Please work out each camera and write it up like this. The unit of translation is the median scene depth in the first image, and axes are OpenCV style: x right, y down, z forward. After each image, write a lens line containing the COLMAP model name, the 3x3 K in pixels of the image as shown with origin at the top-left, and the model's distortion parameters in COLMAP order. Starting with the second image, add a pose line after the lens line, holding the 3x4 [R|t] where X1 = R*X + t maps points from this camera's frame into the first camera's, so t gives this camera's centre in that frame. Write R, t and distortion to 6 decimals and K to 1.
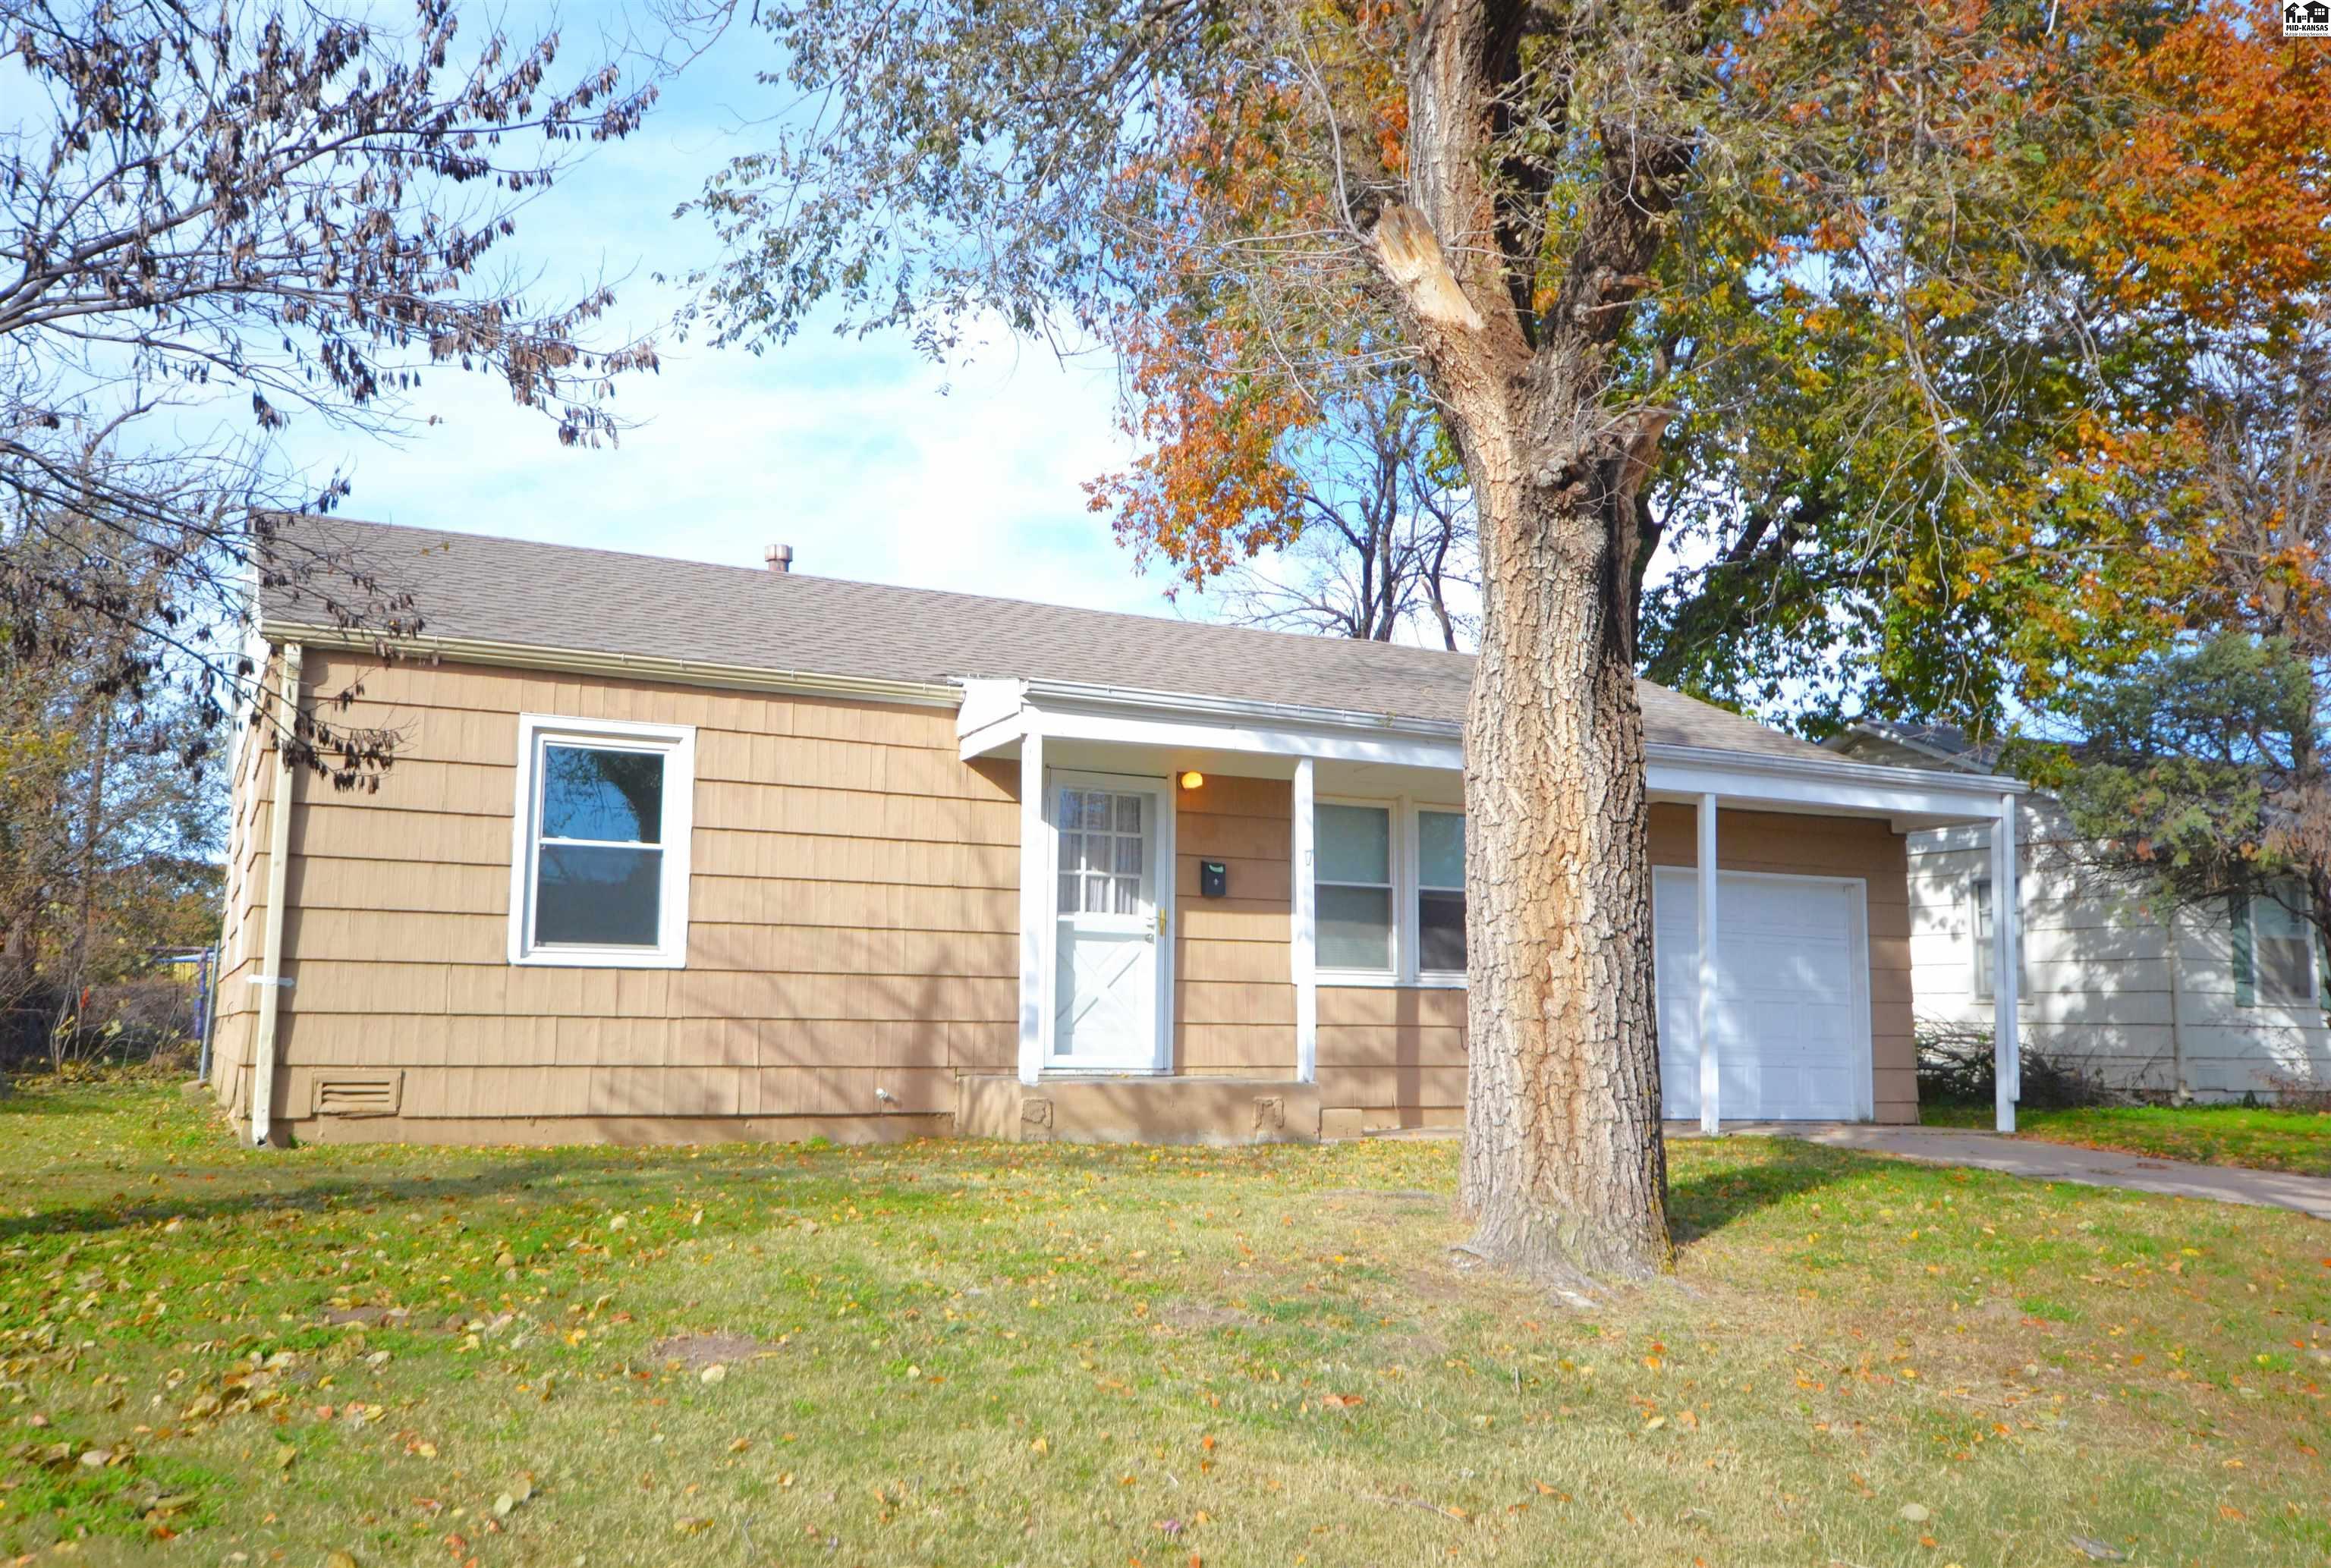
lens RADIAL K [[1899.3, 0, 1149.2], [0, 1899.3, 795.0], [0, 0, 1]] dist [-0.001270, 0.002342]
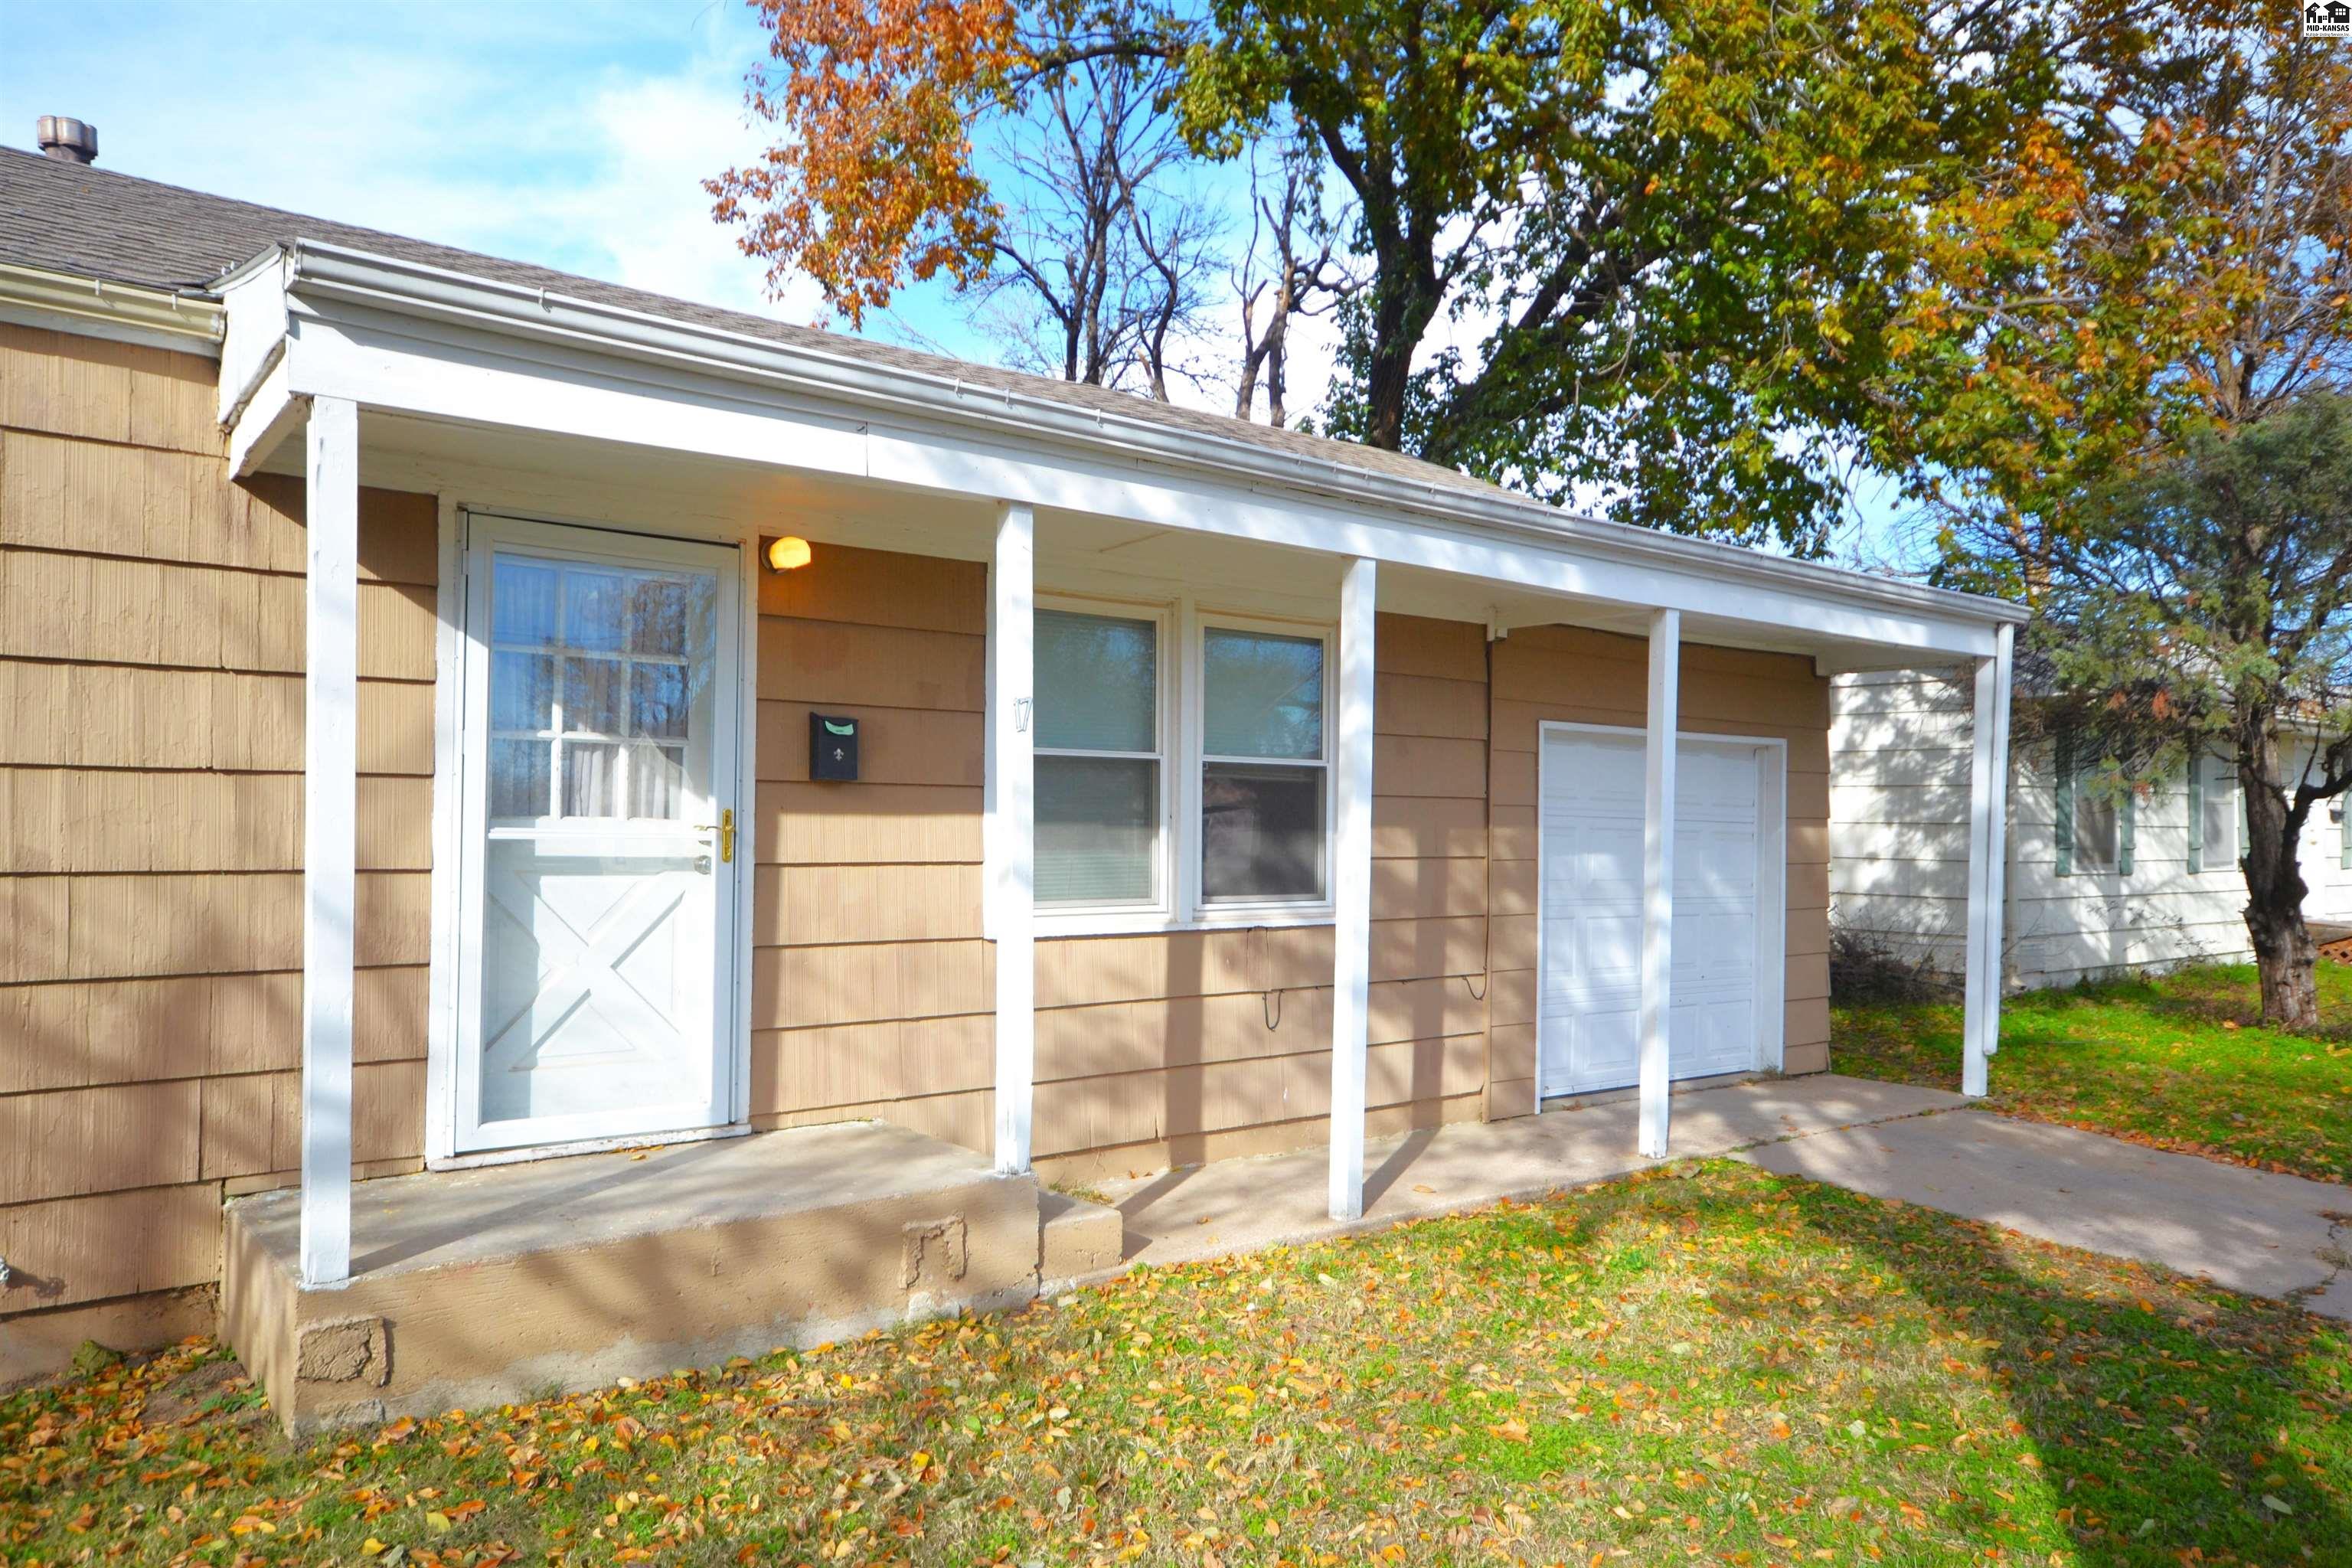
lens RADIAL K [[1595.4, 0, 1180.0], [0, 1595.4, 817.9], [0, 0, 1]] dist [-0.004876, 0.030683]
pose [[0.979538, 0.000917, 0.201257, 0.039265], [-0.025600, 0.992434, 0.120079, 0.008640], [-0.199624, -0.122774, 0.972151, 0.568993]]
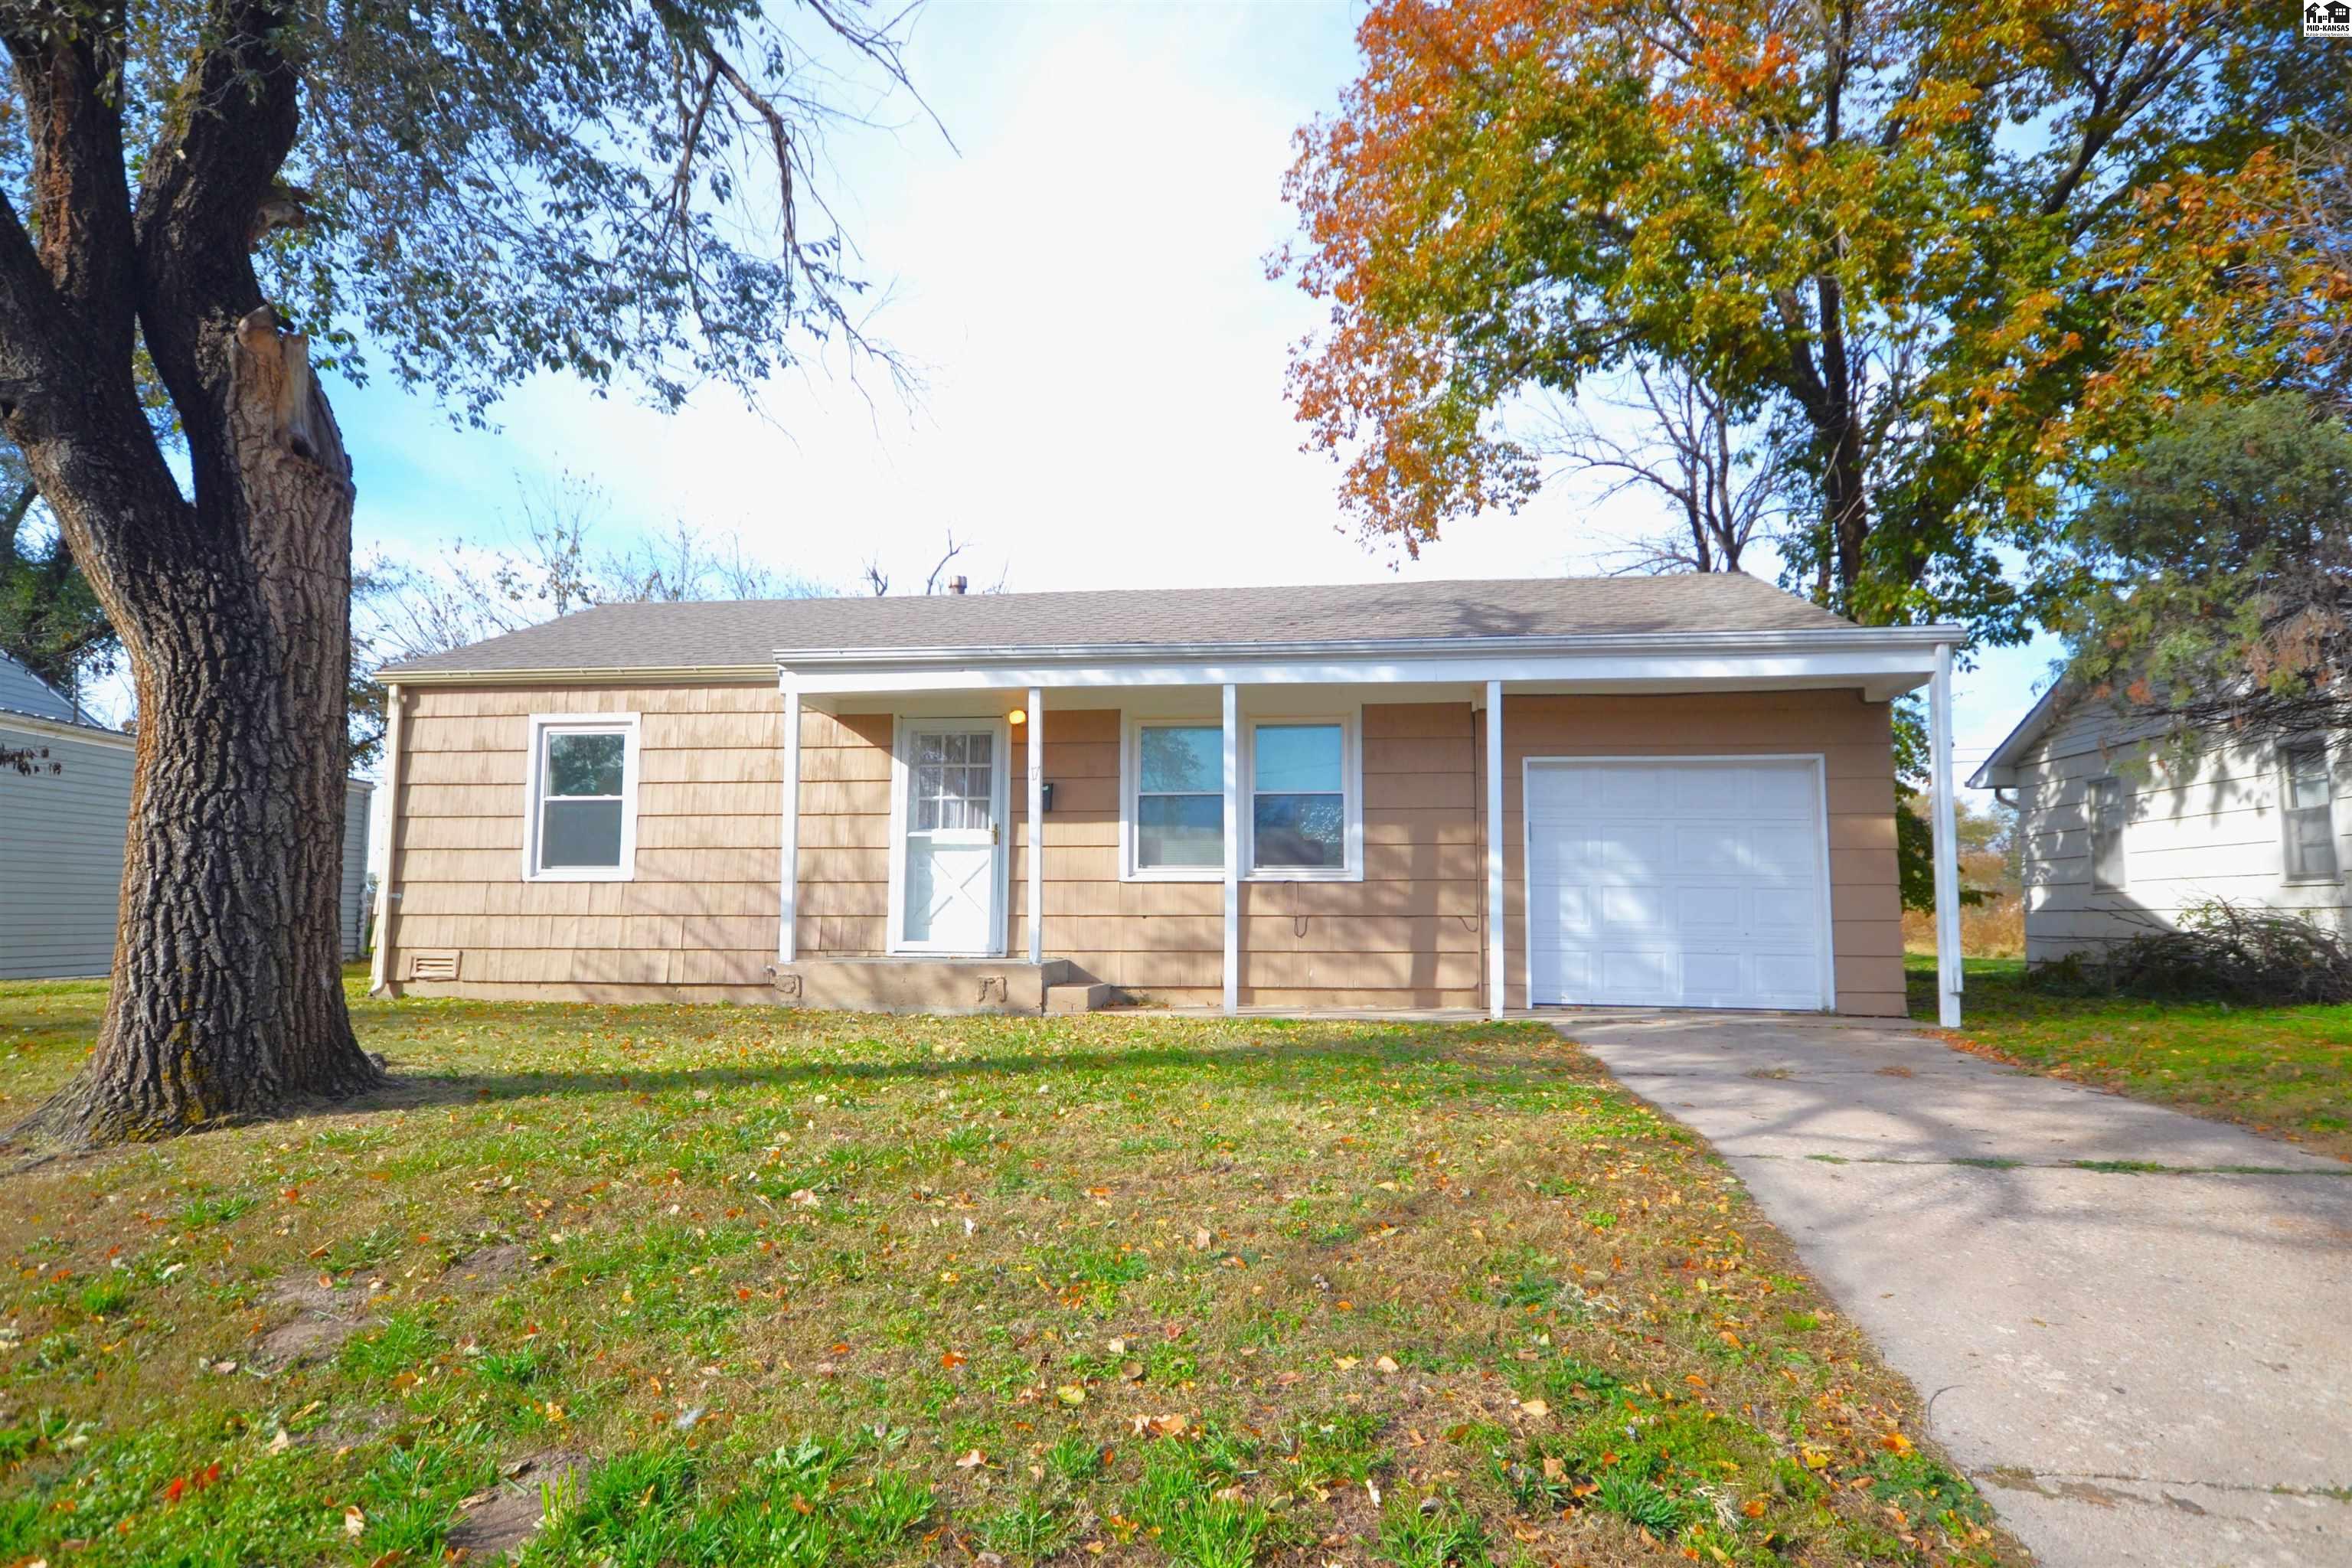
lens RADIAL K [[1322.6, 0, 1175.2], [0, 1322.6, 804.0], [0, 0, 1]] dist [0.008193, 0.002278]
pose [[0.831932, -0.058872, -0.551745, 0.582796], [0.074145, 0.997233, 0.005392, 0.051737], [0.549901, -0.045395, 0.833995, 0.347770]]
